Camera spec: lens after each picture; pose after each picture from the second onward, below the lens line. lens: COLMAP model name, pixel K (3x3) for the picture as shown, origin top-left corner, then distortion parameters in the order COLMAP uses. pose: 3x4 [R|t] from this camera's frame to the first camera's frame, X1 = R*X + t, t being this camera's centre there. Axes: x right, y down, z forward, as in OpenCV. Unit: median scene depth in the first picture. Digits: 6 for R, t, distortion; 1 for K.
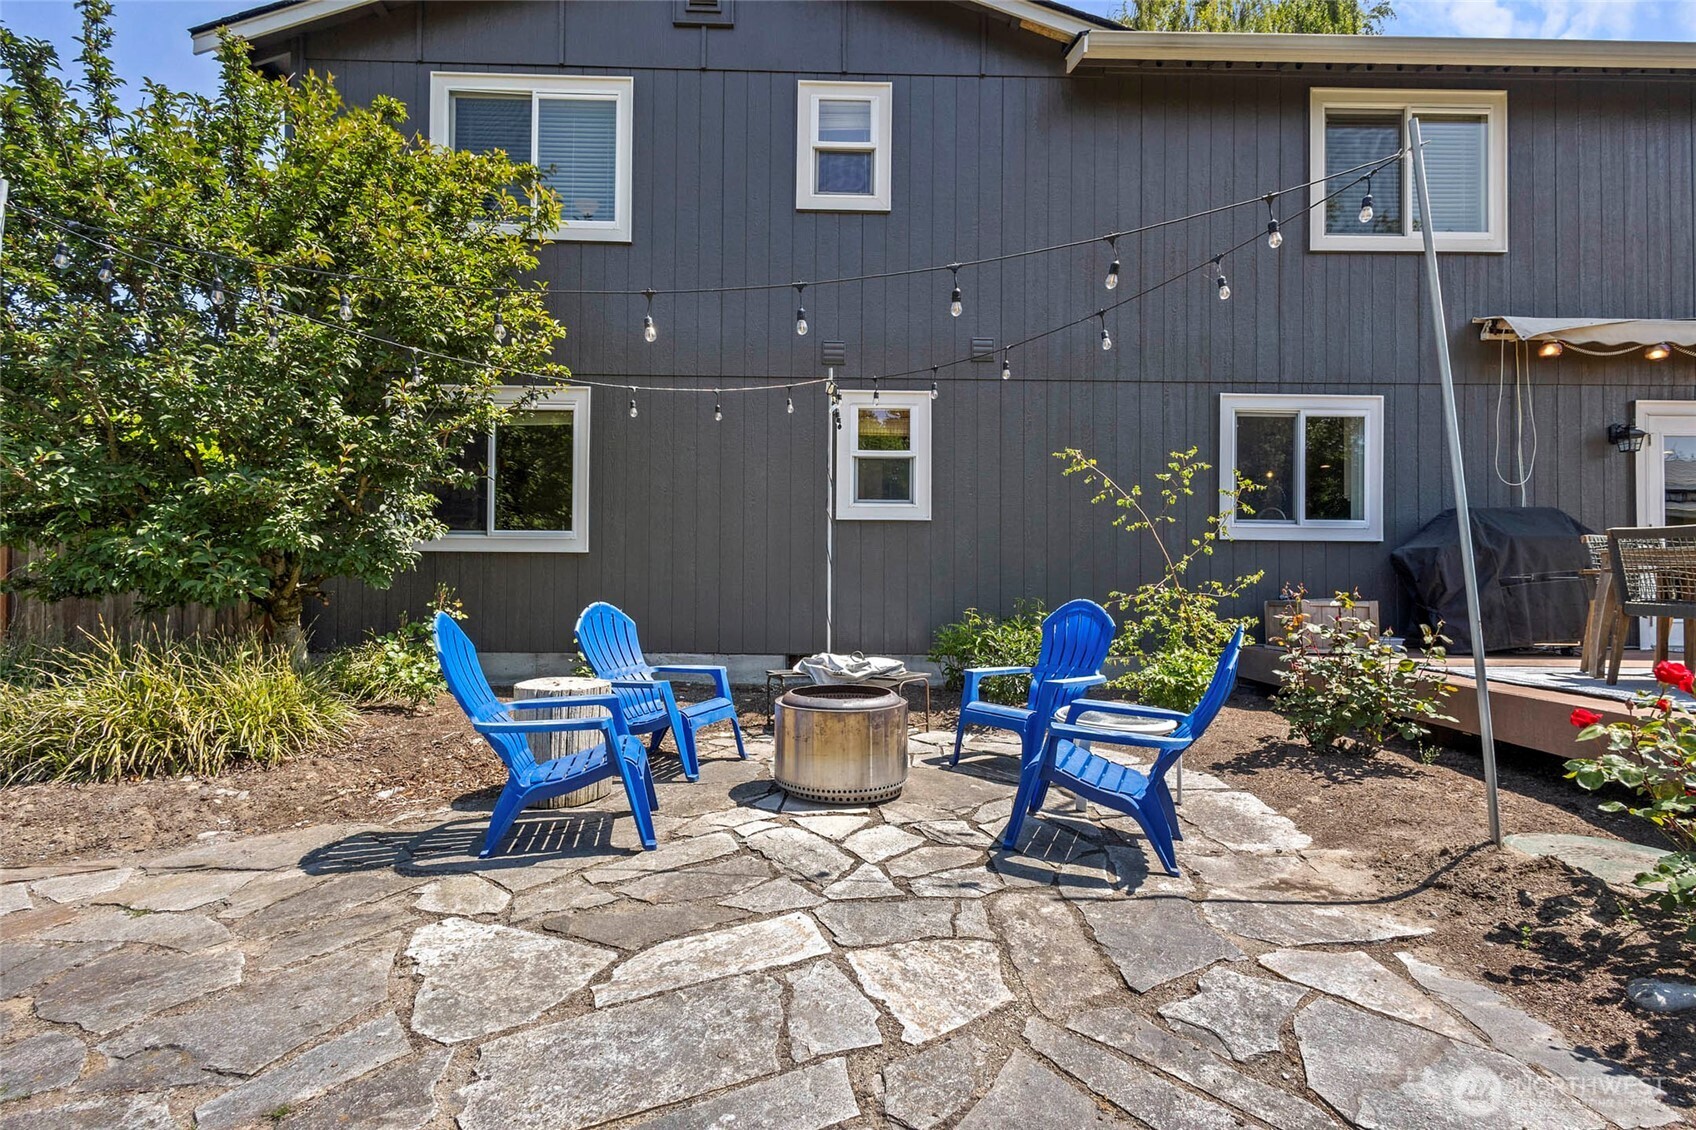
lens RADIAL K [[789.2, 0, 848.0], [0, 789.2, 565.0], [0, 0, 1]] dist [0.027718, -0.012233]
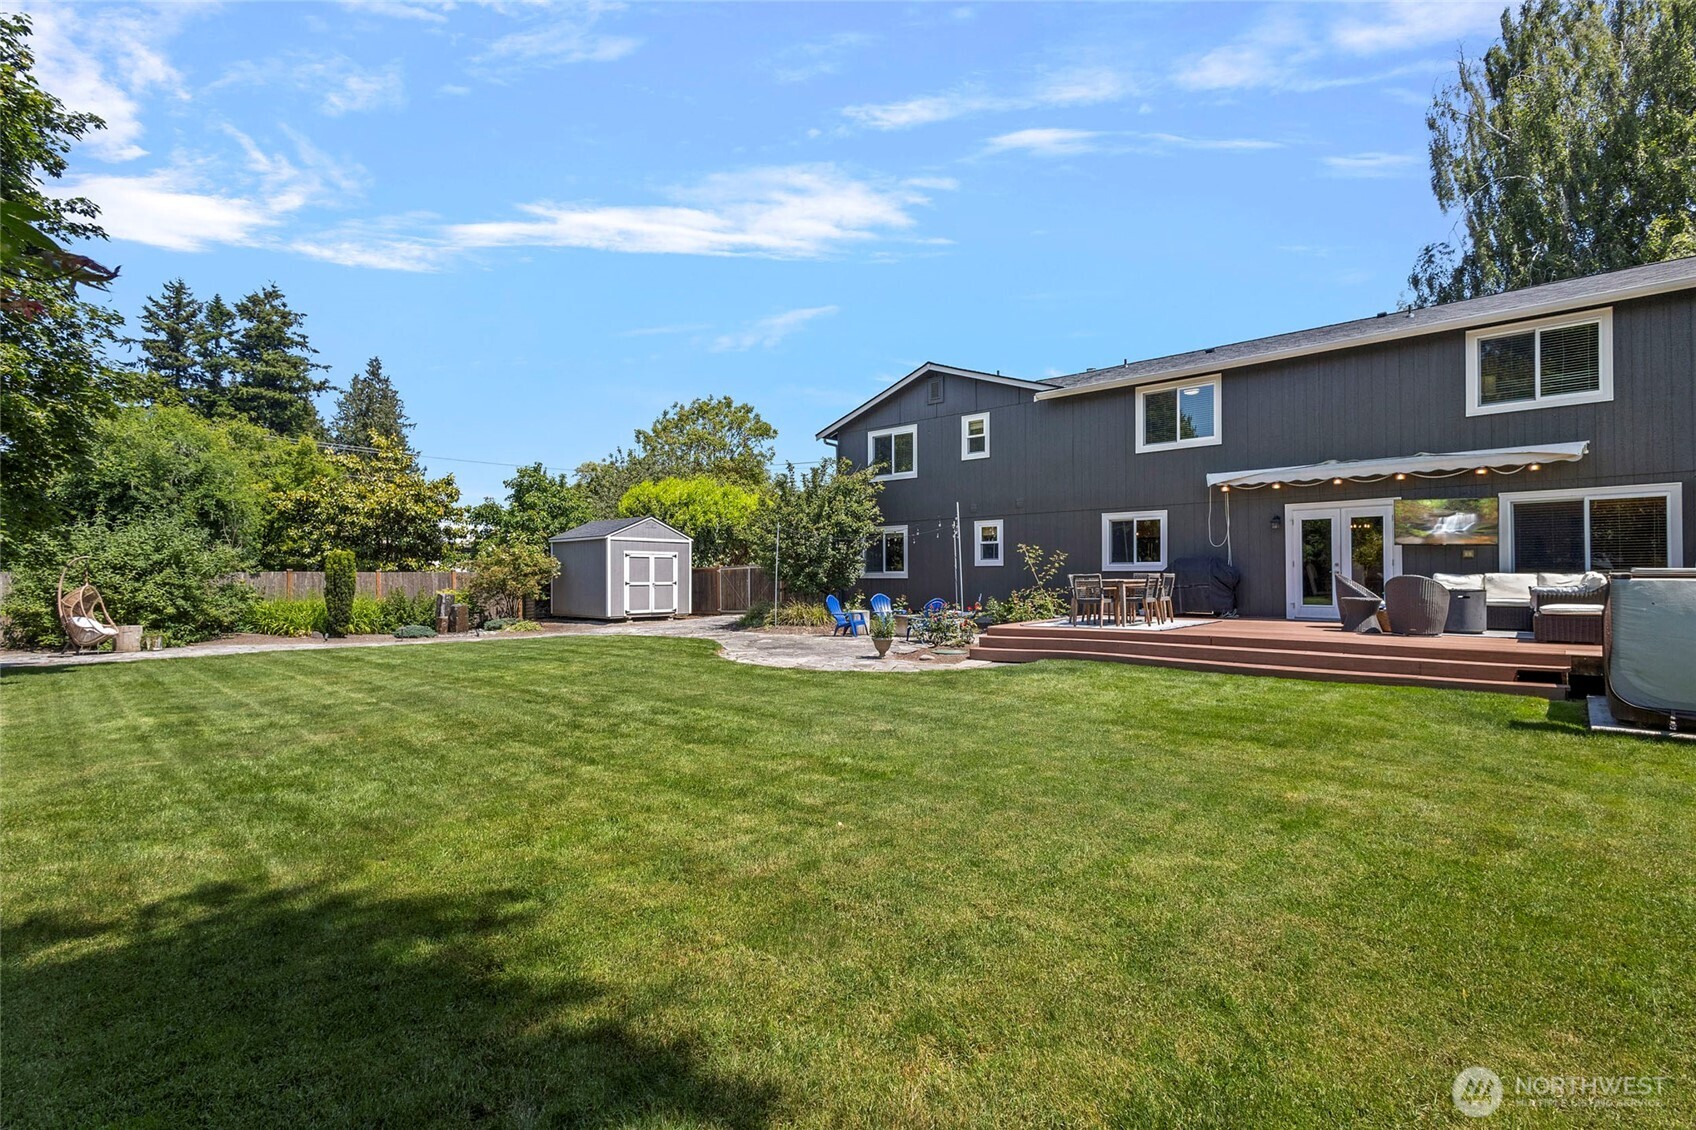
lens RADIAL K [[789.2, 0, 848.0], [0, 789.2, 565.0], [0, 0, 1]] dist [0.027718, -0.012233]
pose [[0.731505, -0.020317, -0.681534, 1.598656], [0.025251, 0.999677, -0.002699, -0.064190], [0.681369, -0.015236, 0.731782, -1.420767]]
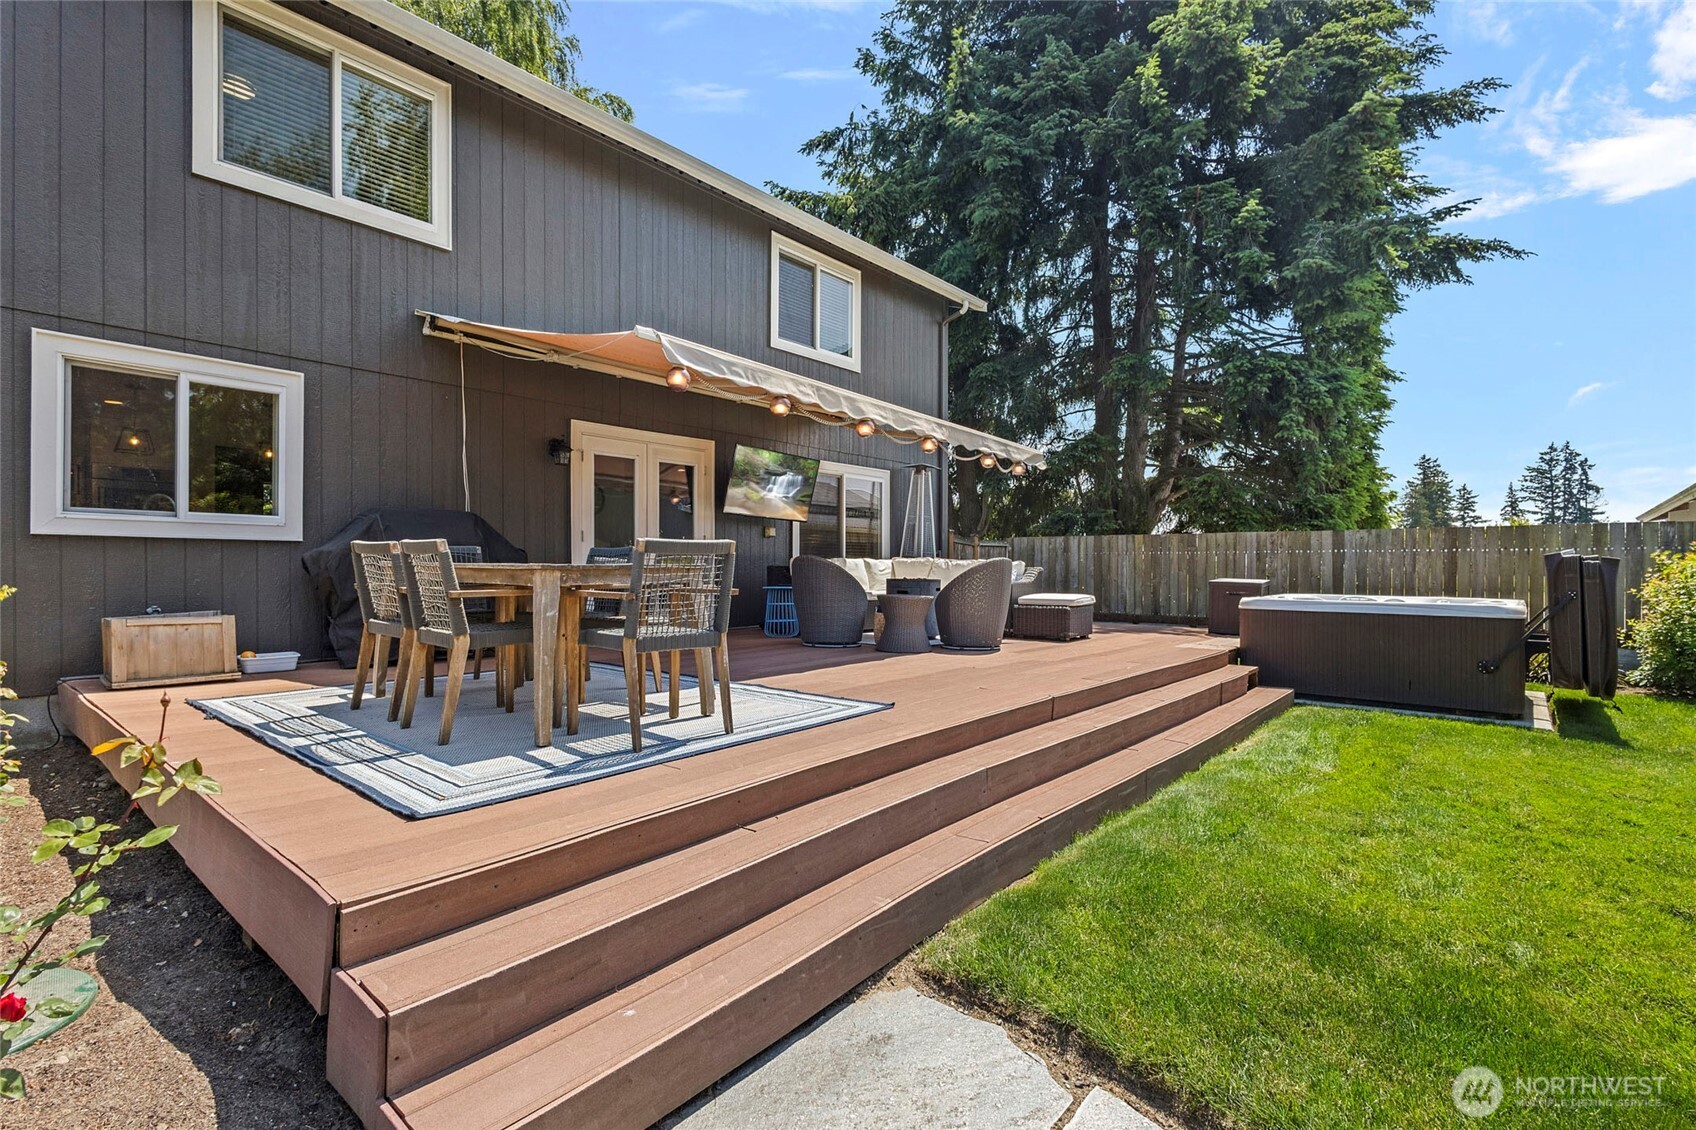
lens RADIAL K [[789.2, 0, 848.0], [0, 789.2, 565.0], [0, 0, 1]] dist [0.027718, -0.012233]
pose [[0.663880, -0.002052, 0.747836, 0.415734], [-0.012735, 0.999820, 0.014049, -0.022990], [-0.747731, -0.018850, 0.663734, -0.026678]]
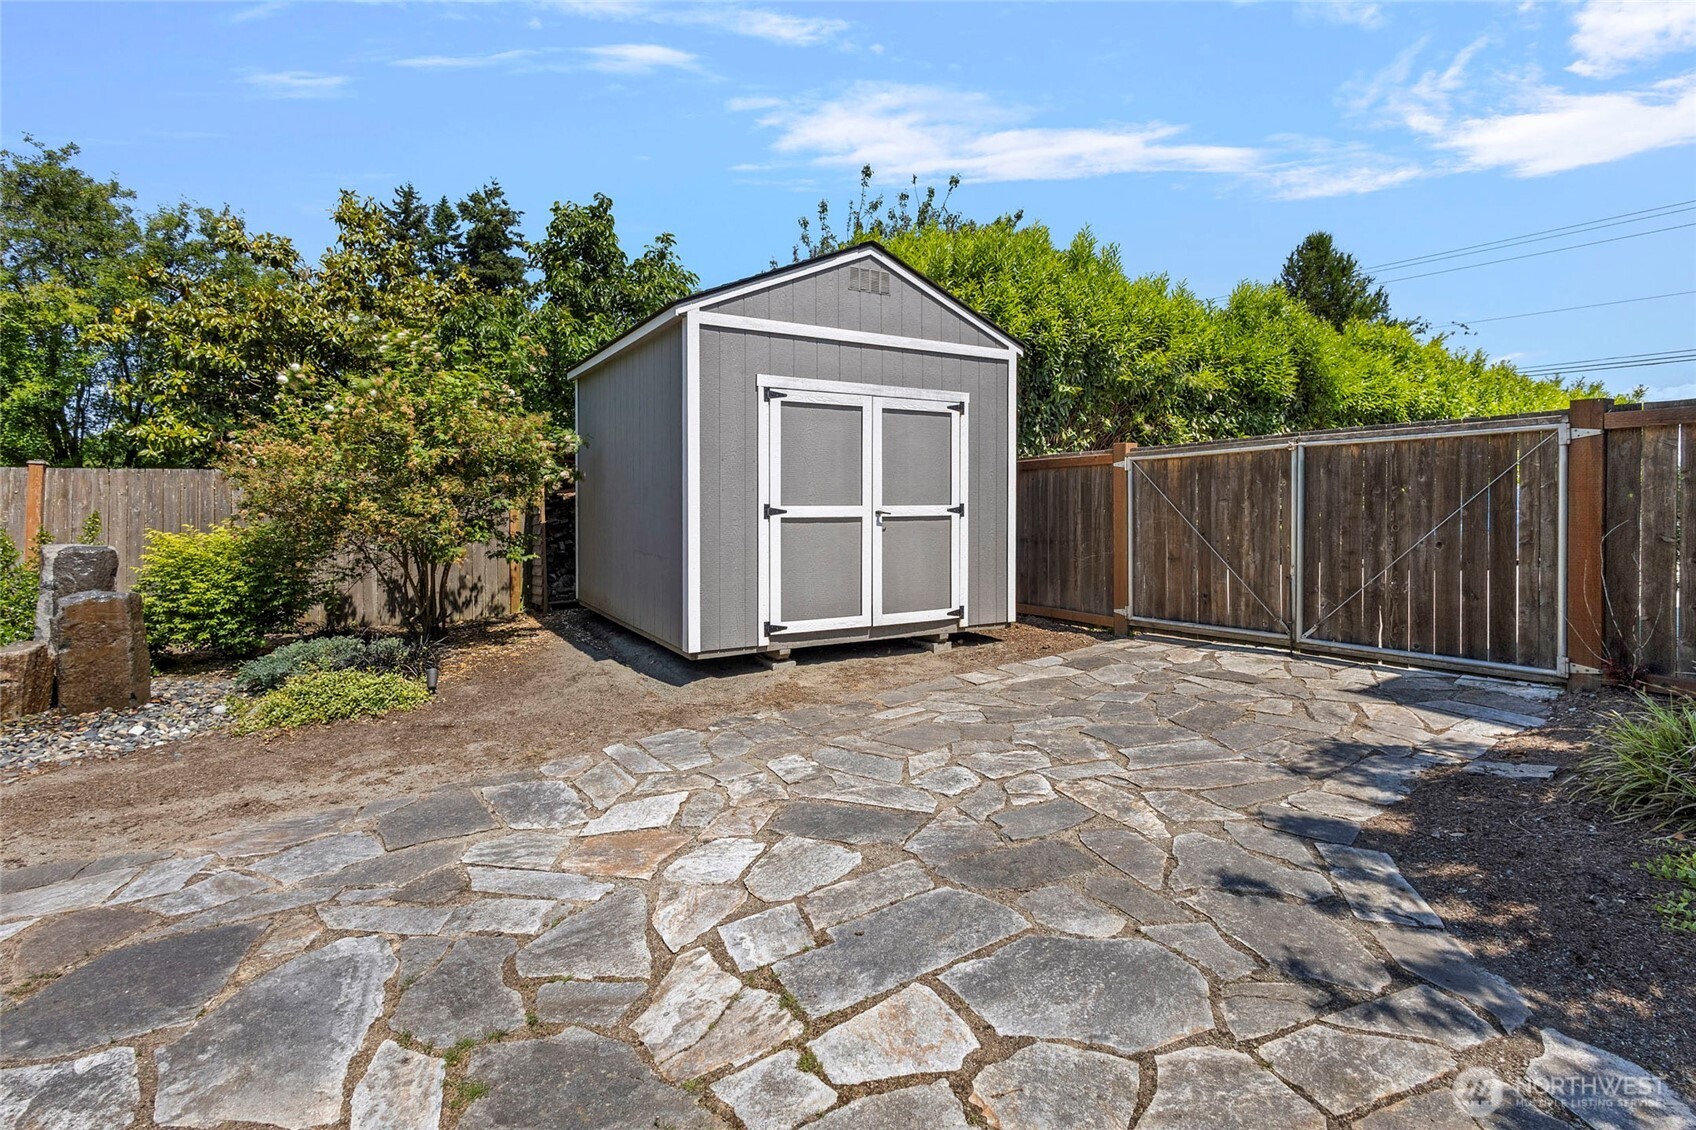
lens RADIAL K [[789.2, 0, 848.0], [0, 789.2, 565.0], [0, 0, 1]] dist [0.027718, -0.012233]
pose [[0.506004, 0.063717, -0.860175, -0.784921], [0.022565, 0.995948, 0.087049, -0.029934], [0.862236, -0.063457, 0.502516, 0.150874]]
